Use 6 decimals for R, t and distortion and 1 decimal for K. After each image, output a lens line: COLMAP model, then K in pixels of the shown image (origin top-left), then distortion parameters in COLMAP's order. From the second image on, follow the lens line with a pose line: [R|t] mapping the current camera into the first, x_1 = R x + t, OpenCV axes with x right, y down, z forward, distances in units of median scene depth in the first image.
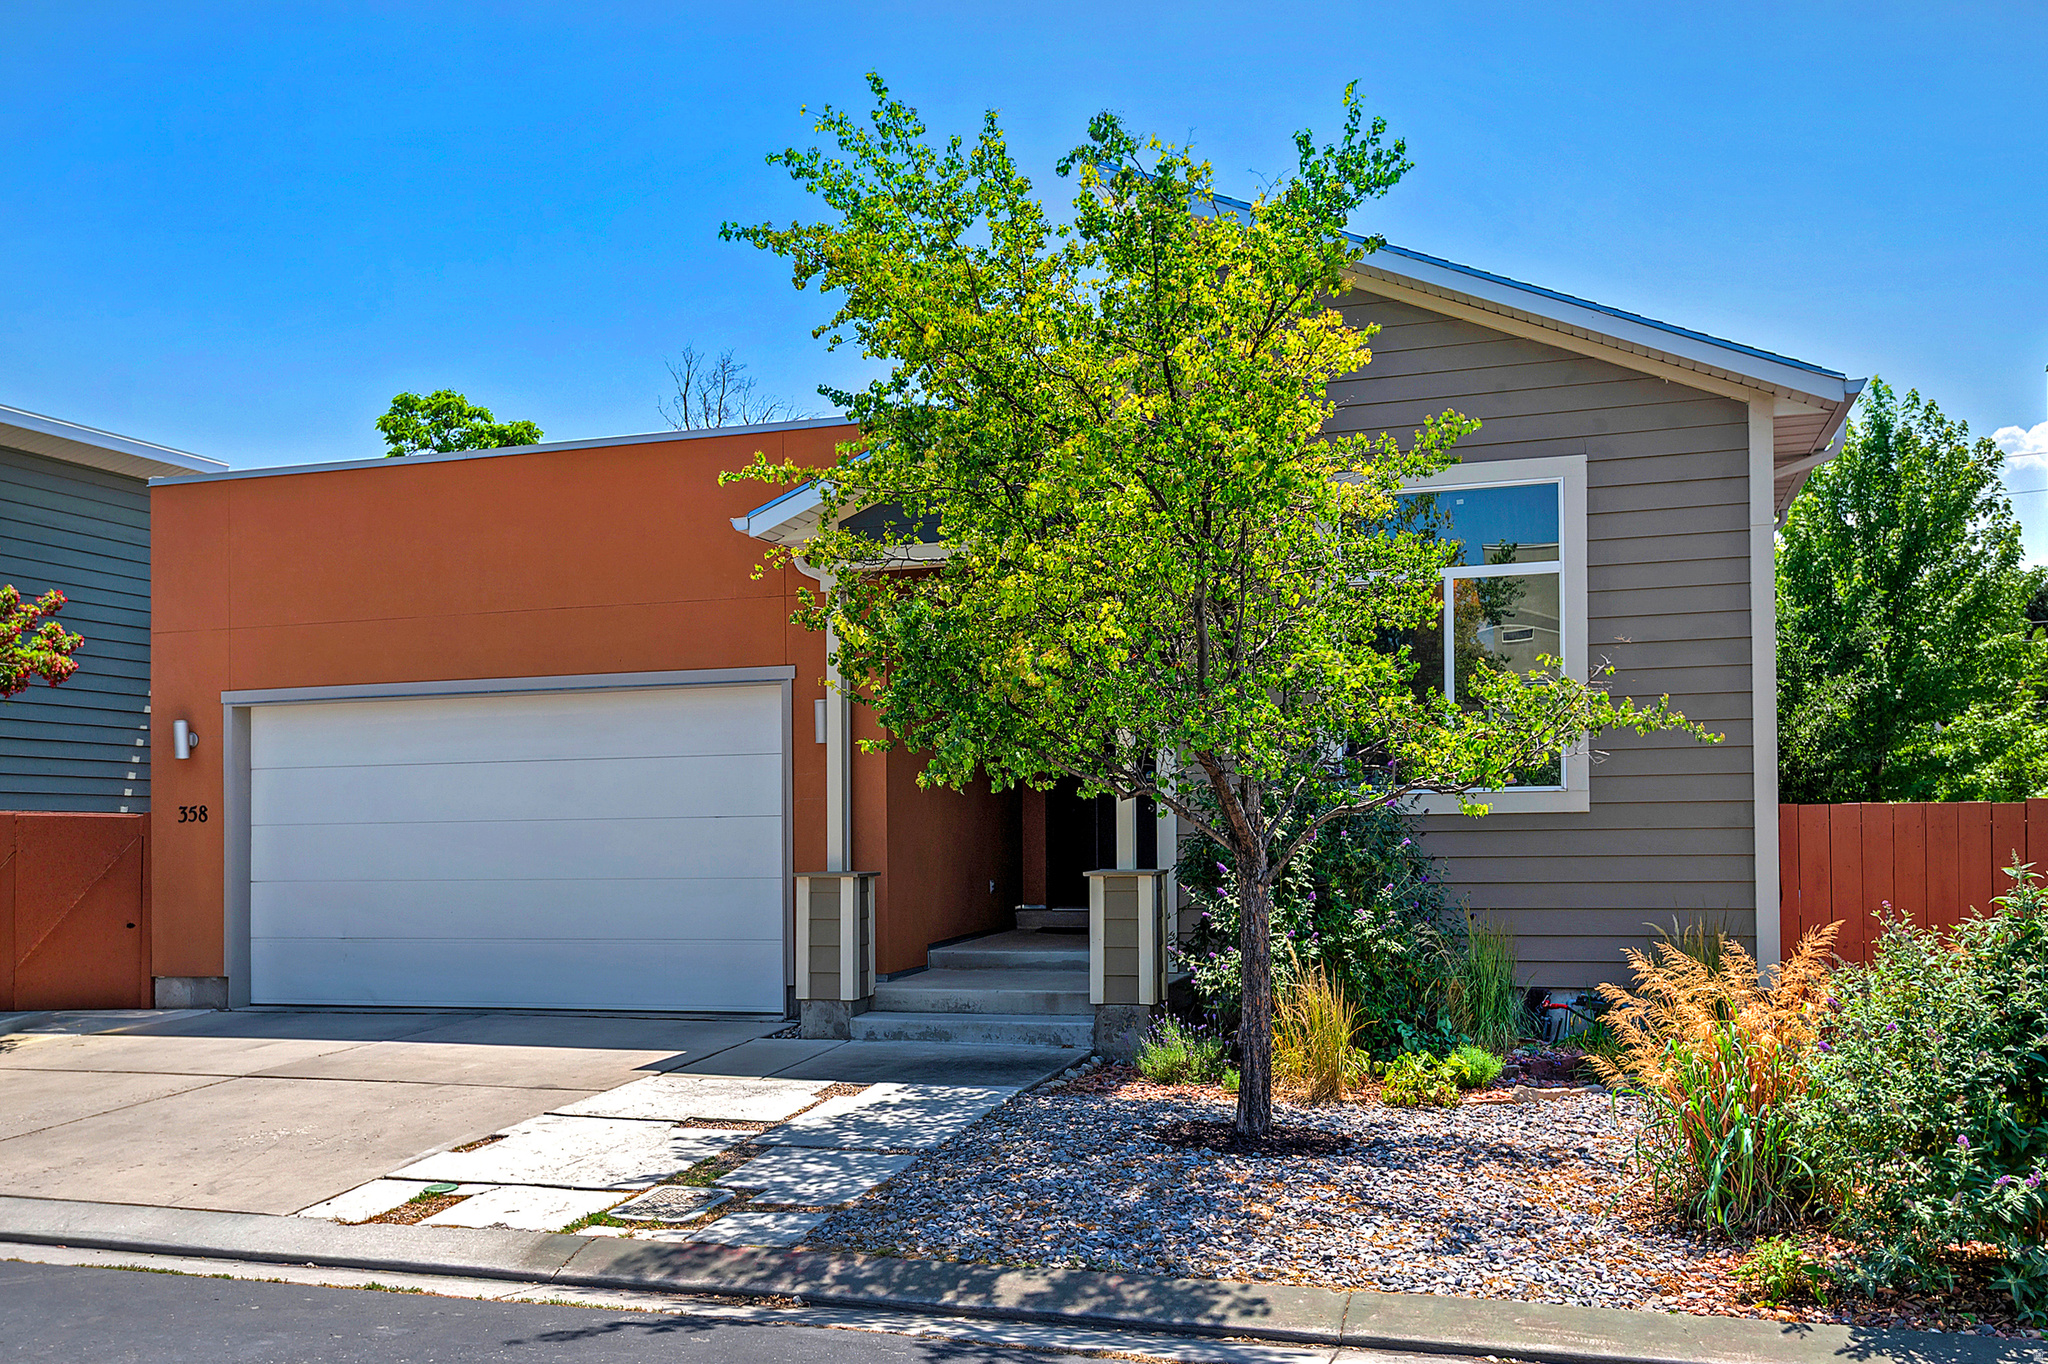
lens RADIAL K [[1880.1, 0, 1023.8], [0, 1880.1, 690.4], [0, 0, 1]] dist [0.033397, 0.000000]
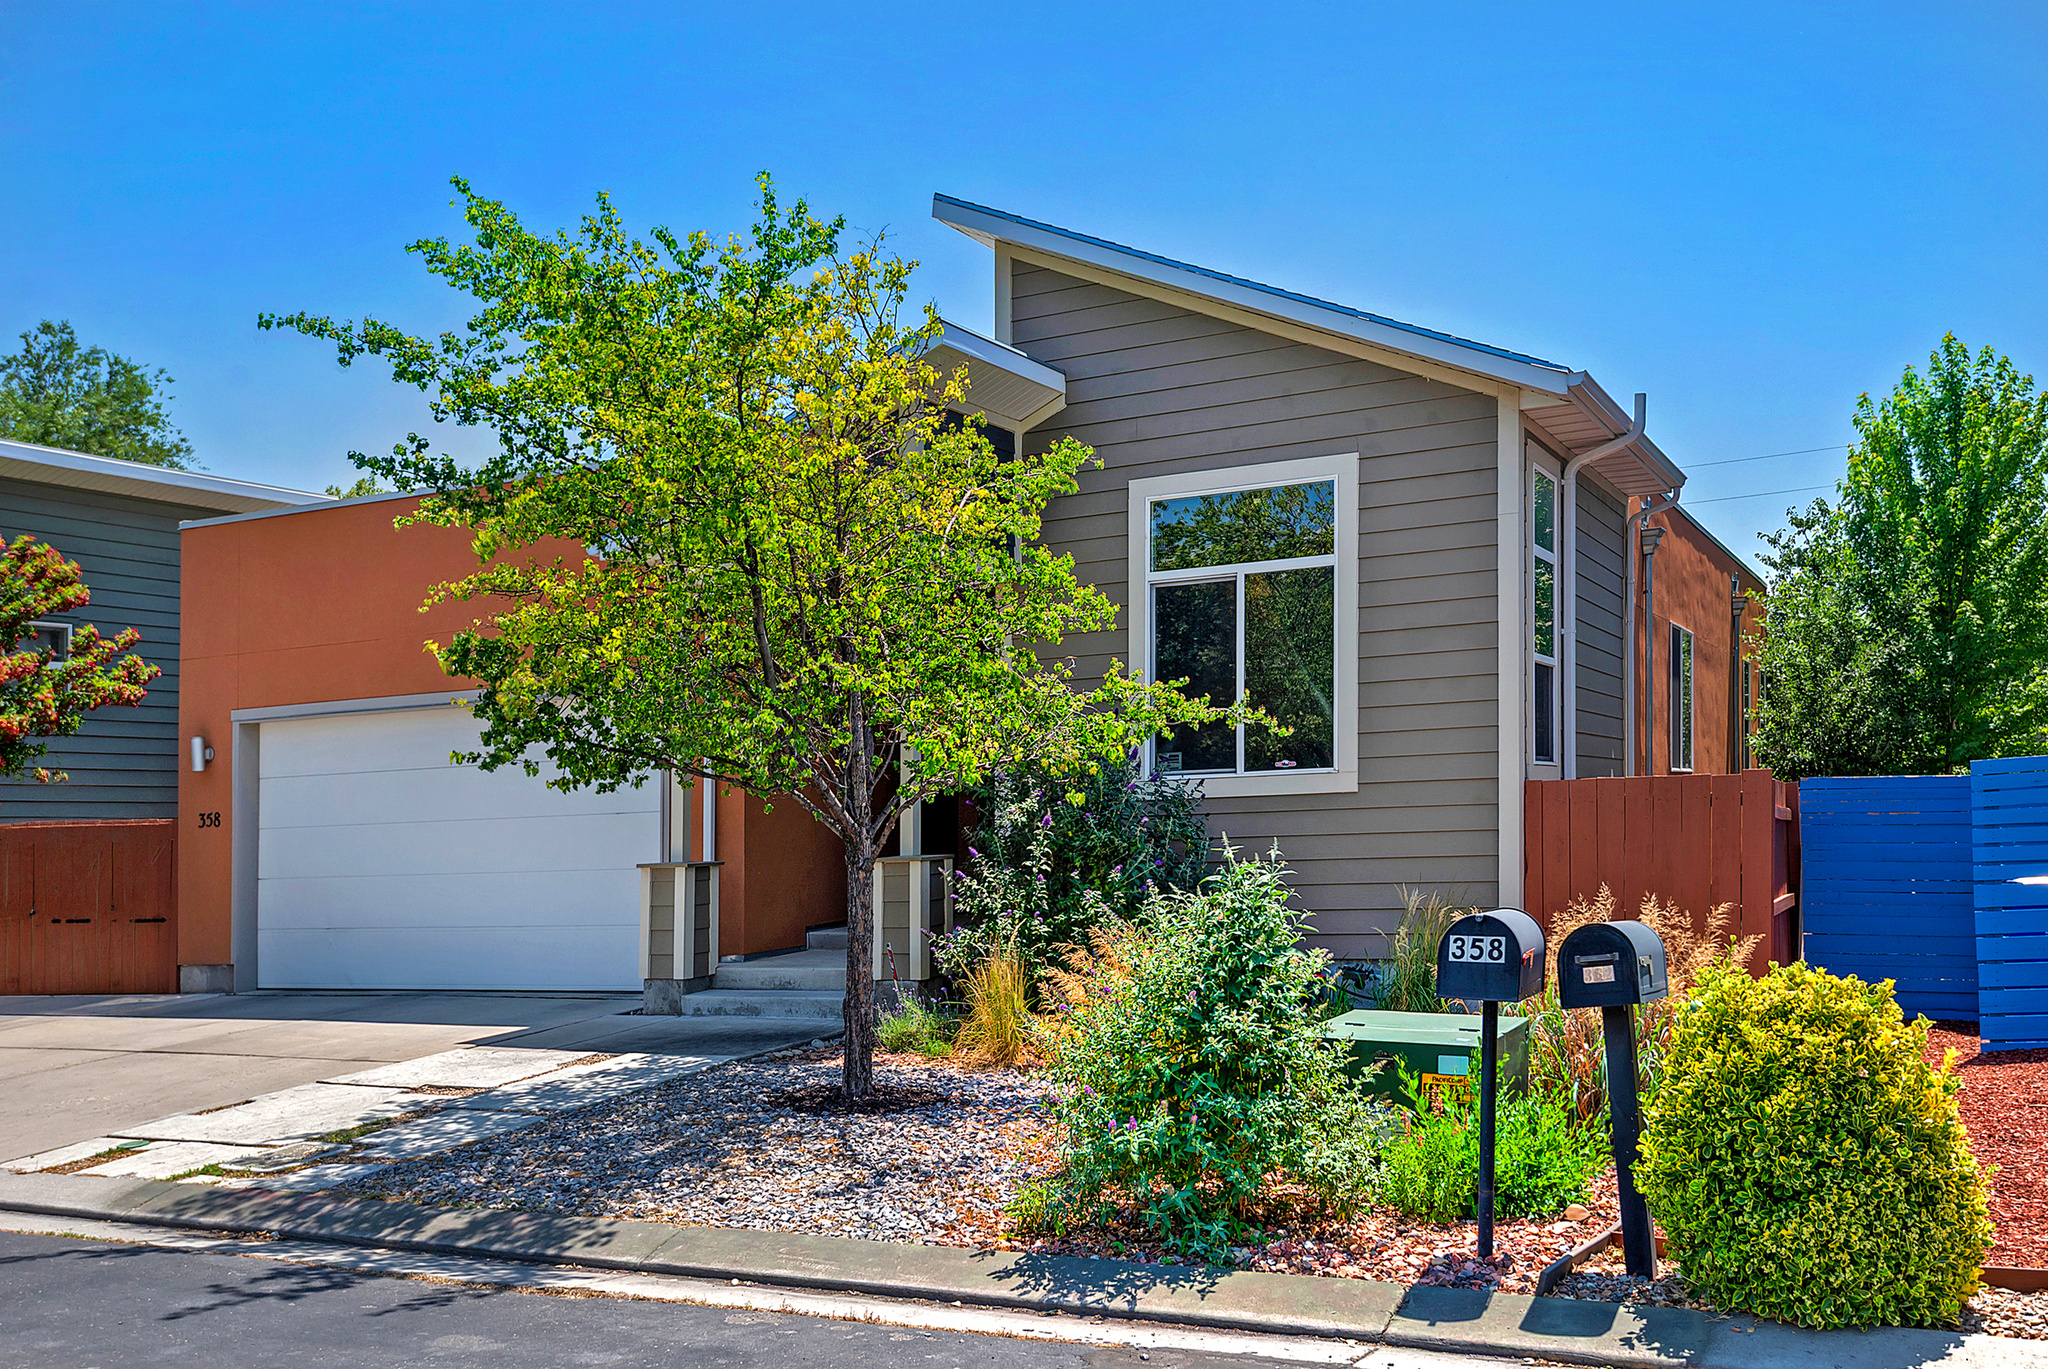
lens RADIAL K [[1831.7, 0, 1024.9], [0, 1831.7, 688.9], [0, 0, 1]] dist [0.019901, -0.013537]
pose [[0.992417, -0.031367, -0.118843, 0.244424], [0.032215, 0.999467, 0.005220, -0.004593], [0.118616, -0.009009, 0.992899, -0.041328]]
